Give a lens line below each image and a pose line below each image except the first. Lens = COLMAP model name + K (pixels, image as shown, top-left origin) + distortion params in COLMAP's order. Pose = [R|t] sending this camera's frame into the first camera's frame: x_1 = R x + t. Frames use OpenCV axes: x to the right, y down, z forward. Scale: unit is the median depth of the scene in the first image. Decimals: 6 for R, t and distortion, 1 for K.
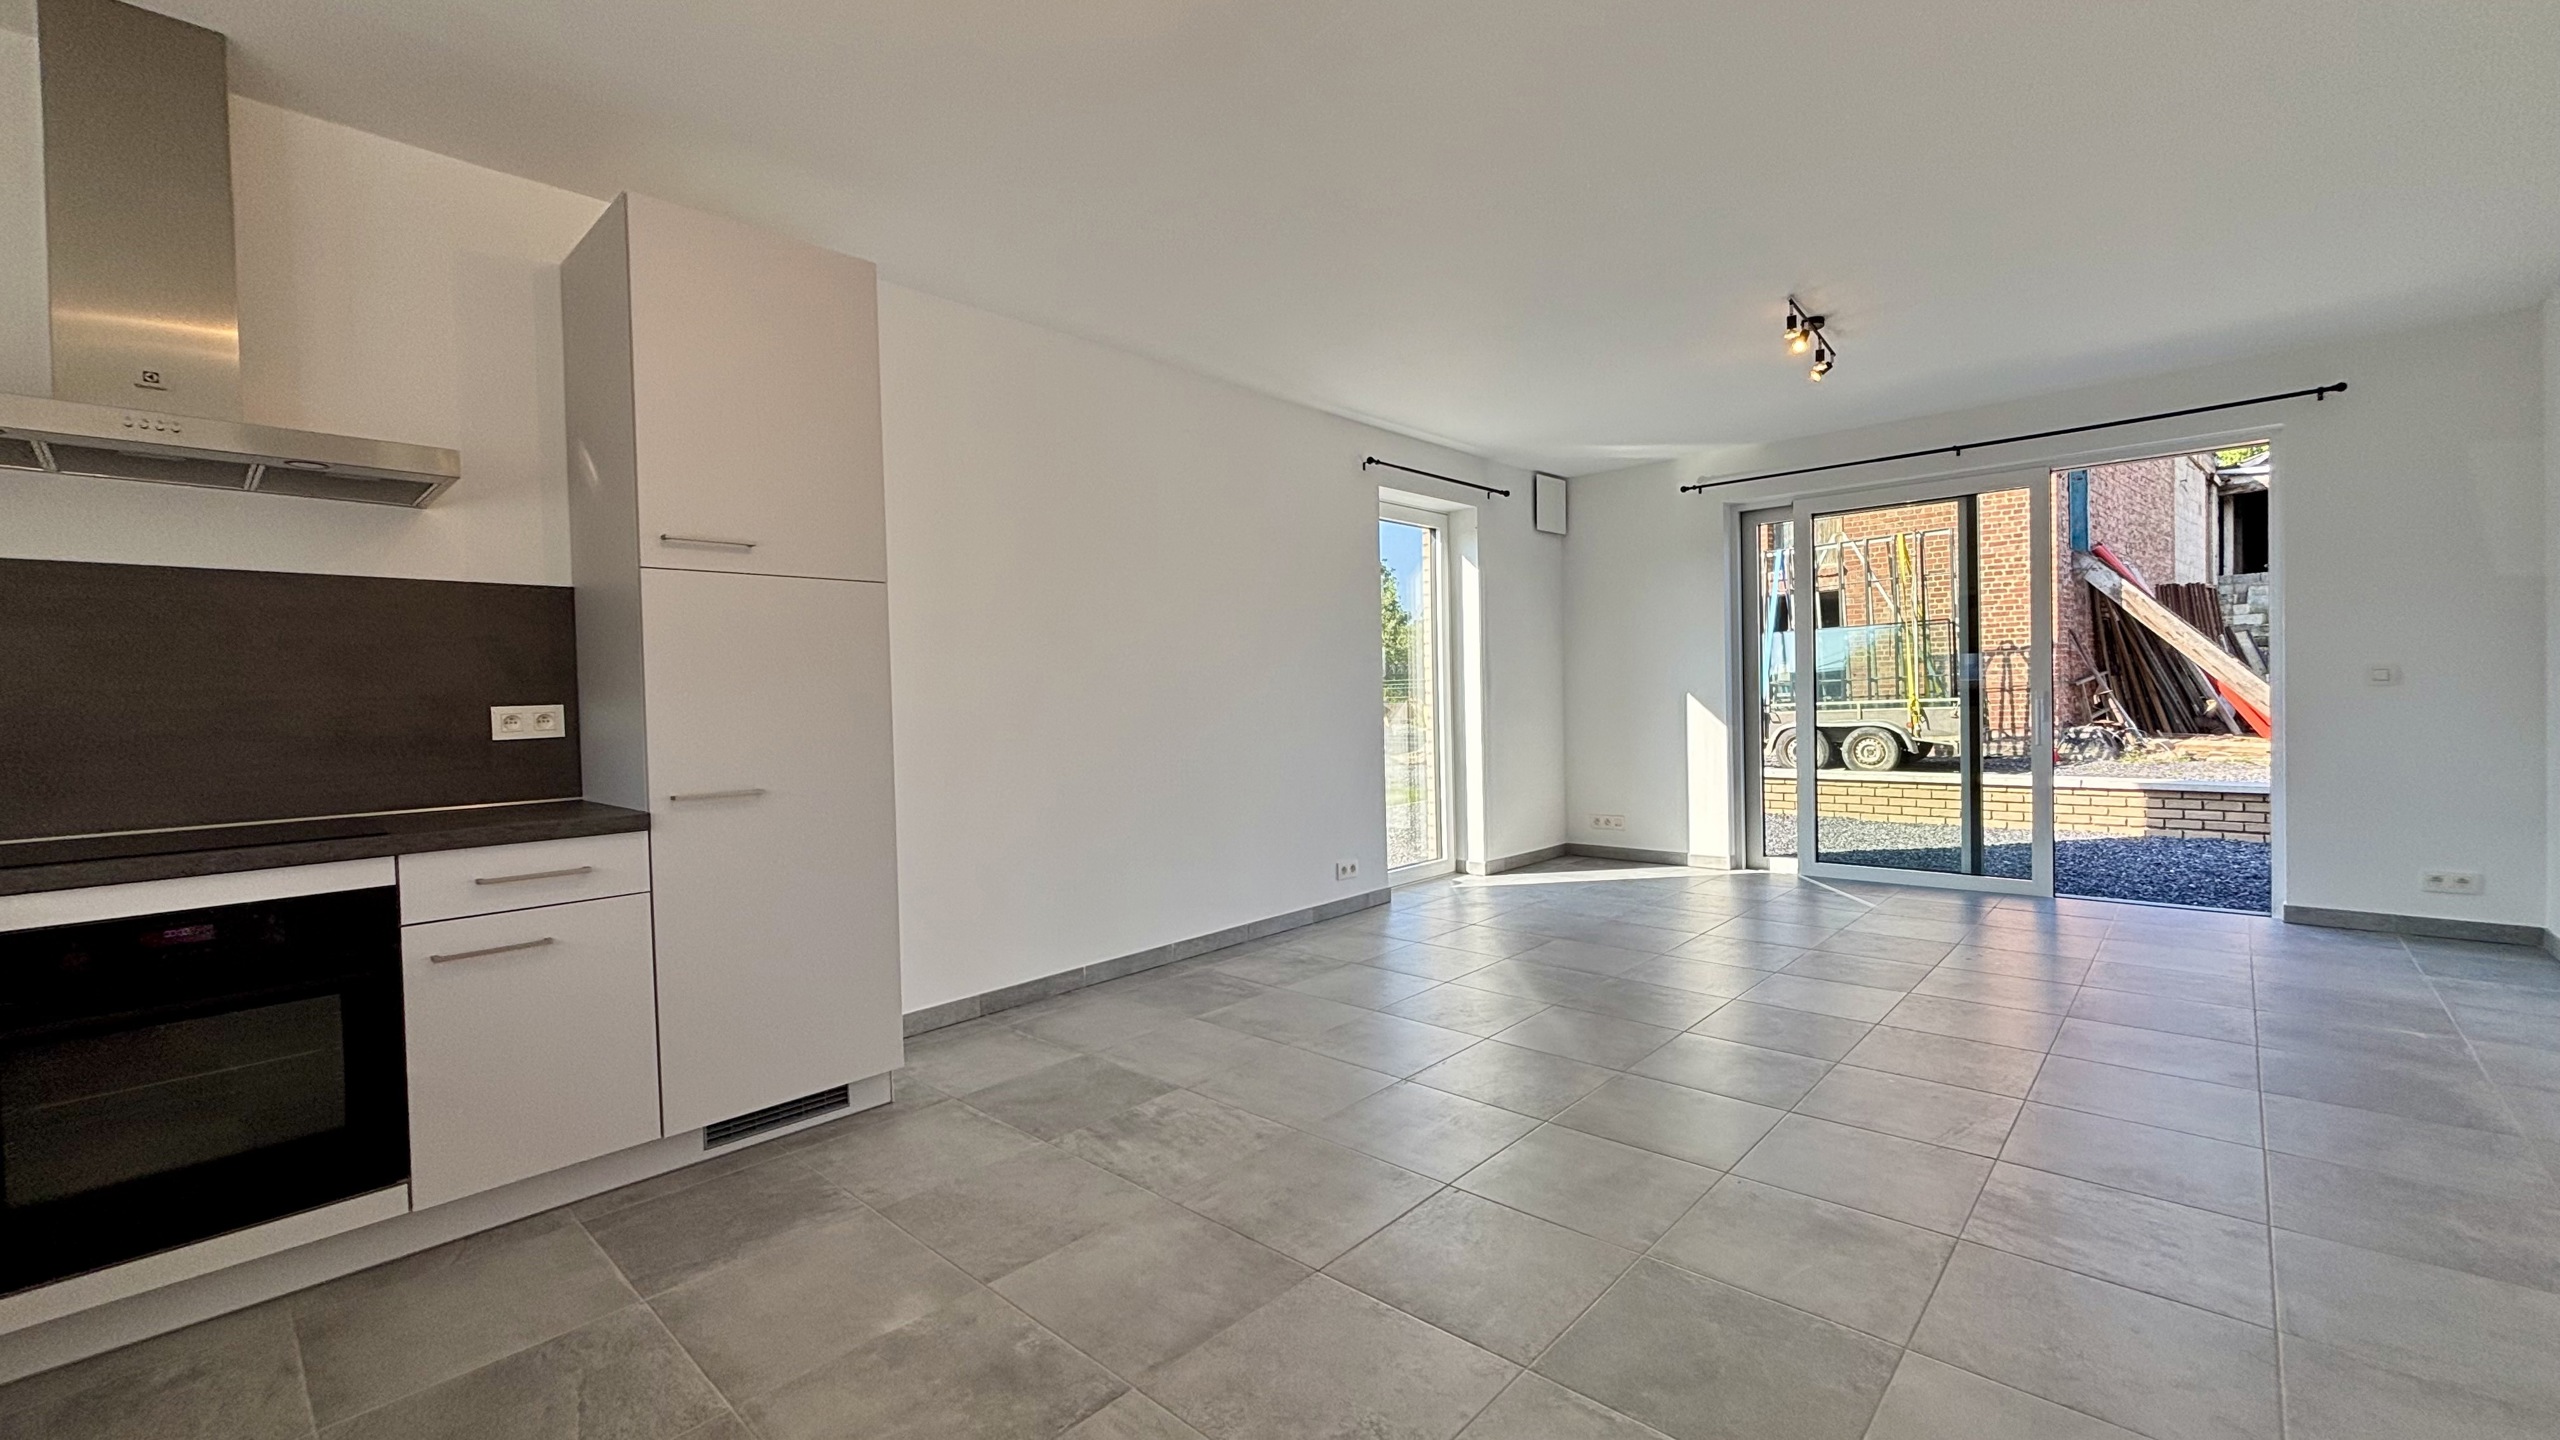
lens RADIAL K [[1030.8, 0, 1280.5], [0, 1030.8, 713.6], [0, 0, 1]] dist [-0.000052, 0.000058]
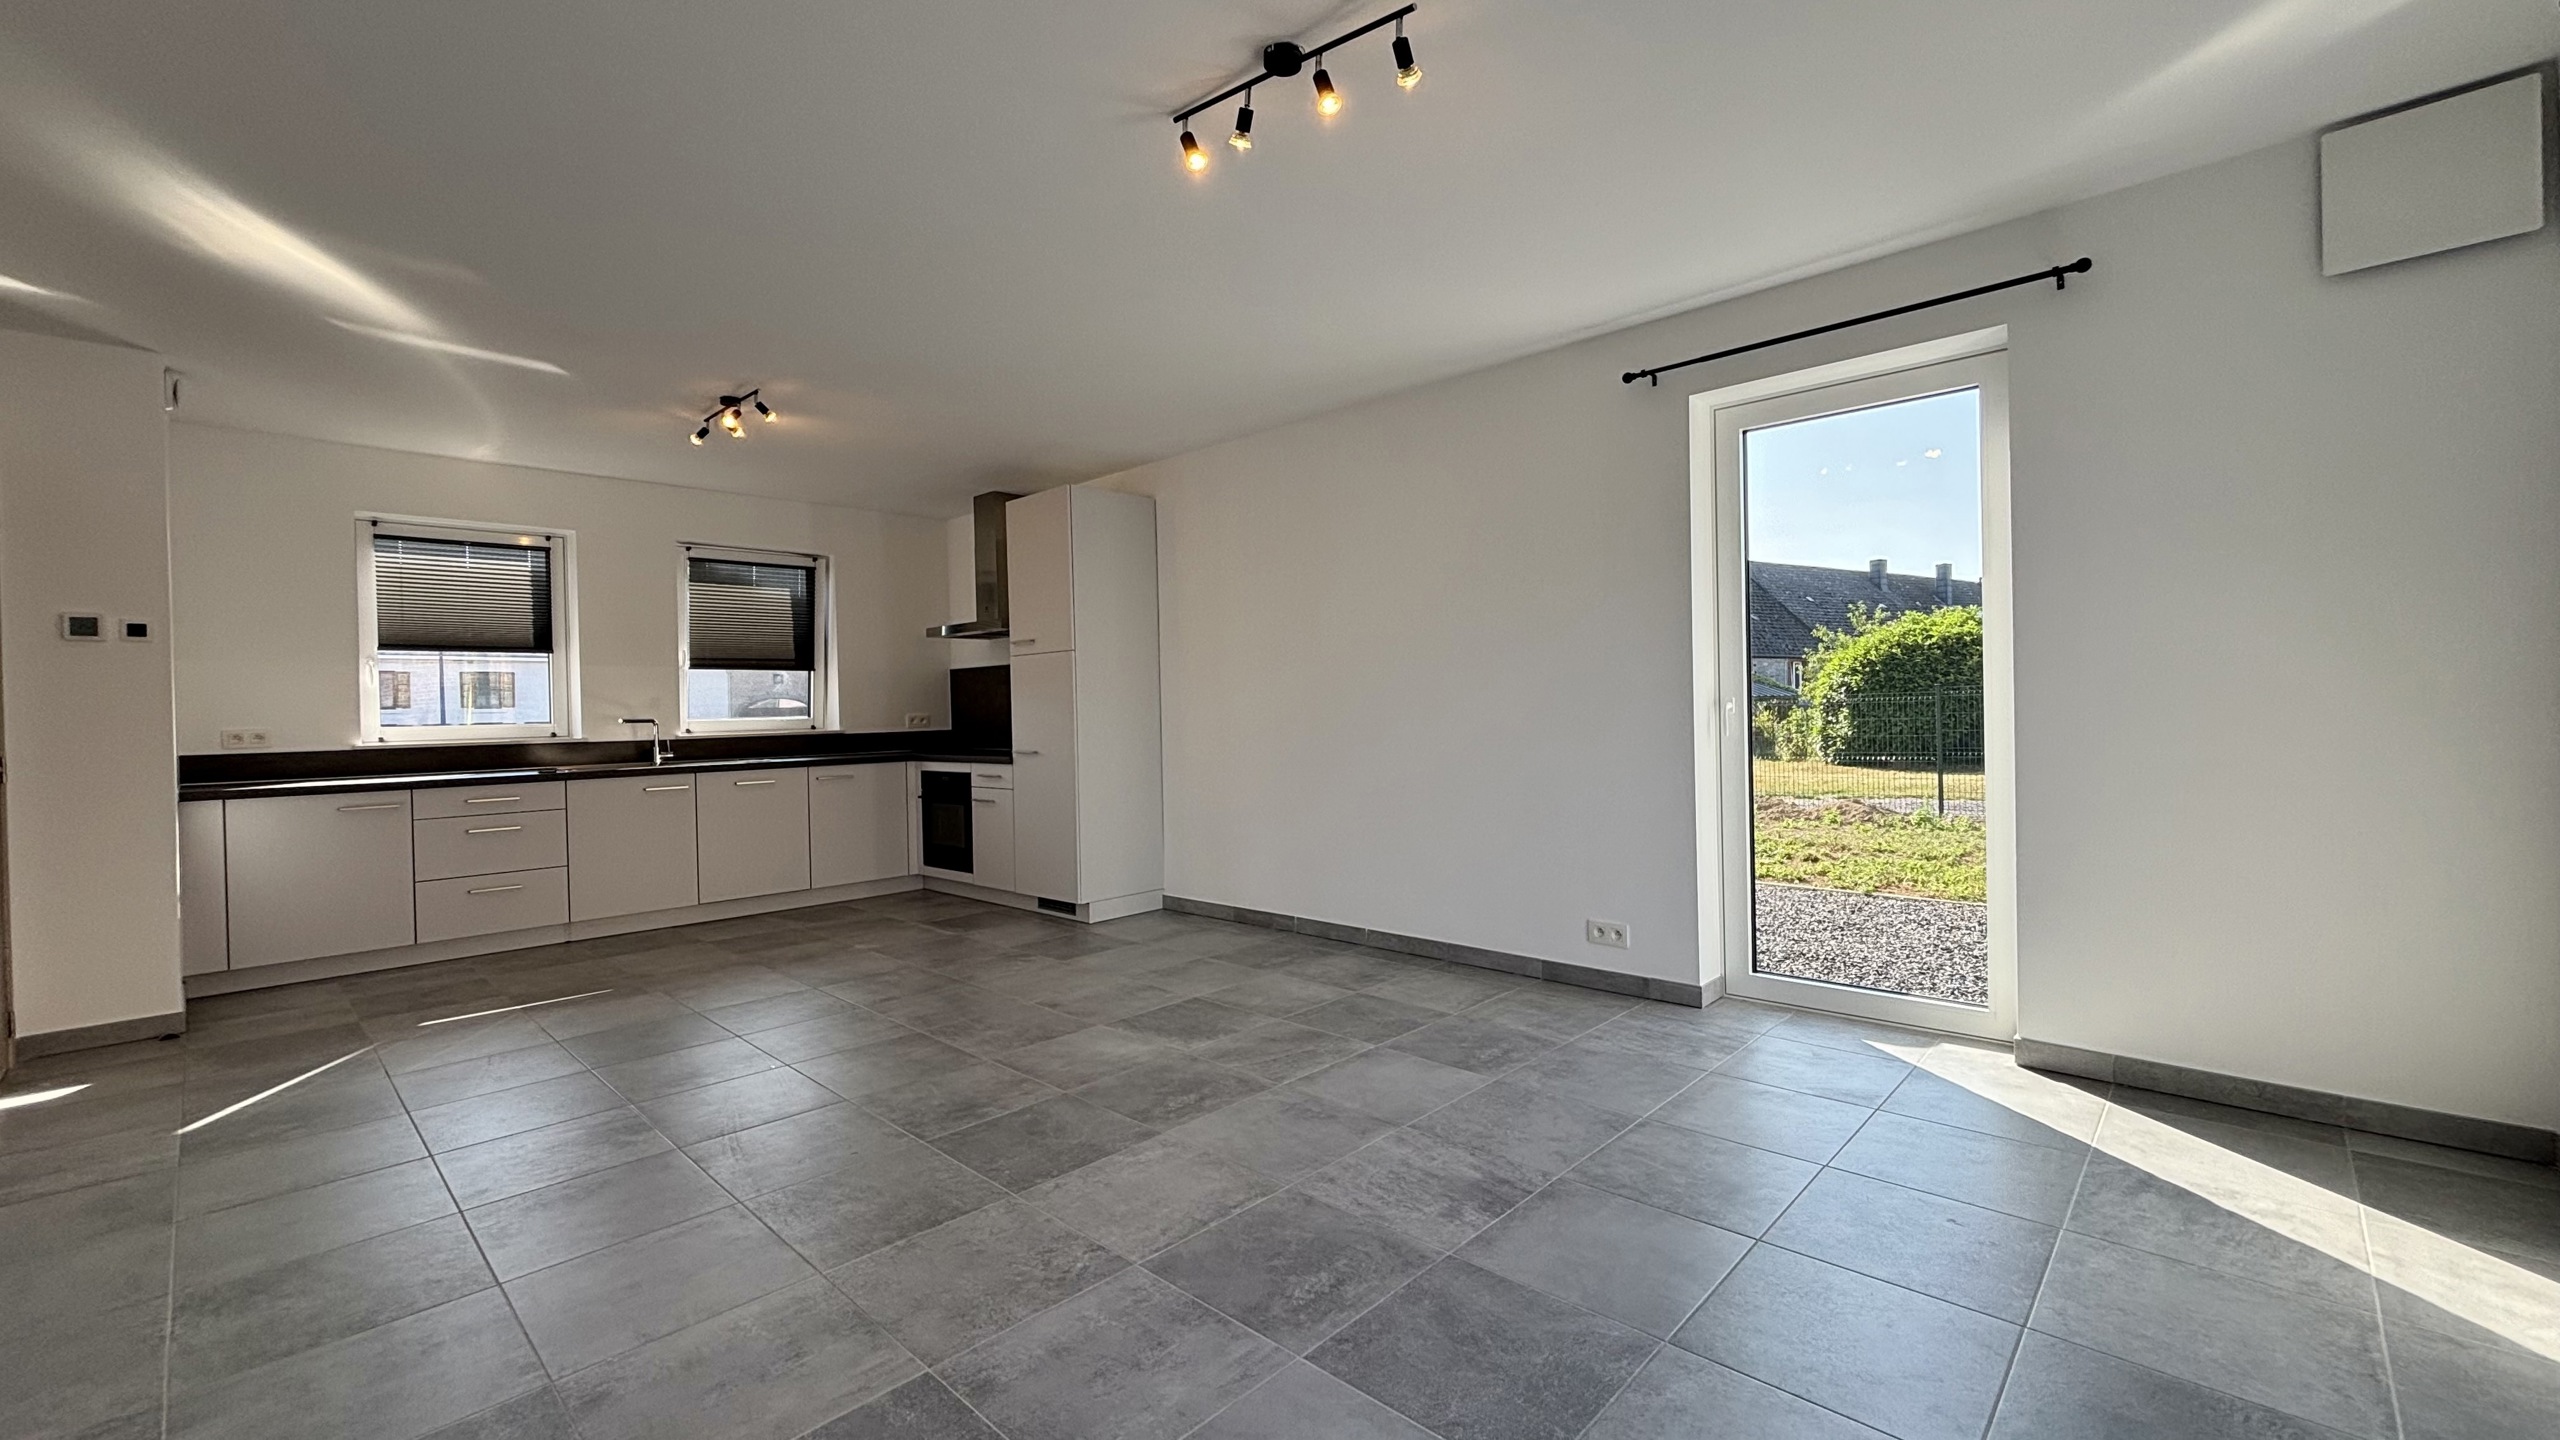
lens RADIAL K [[1030.8, 0, 1278.7], [0, 1030.8, 719.5], [0, 0, 1]] dist [-0.000052, 0.000058]
pose [[-0.025628, 0.033840, -0.999099, 1.149296], [0.003427, 0.999424, 0.033763, -0.045182], [0.999666, -0.002559, -0.025729, 1.082750]]
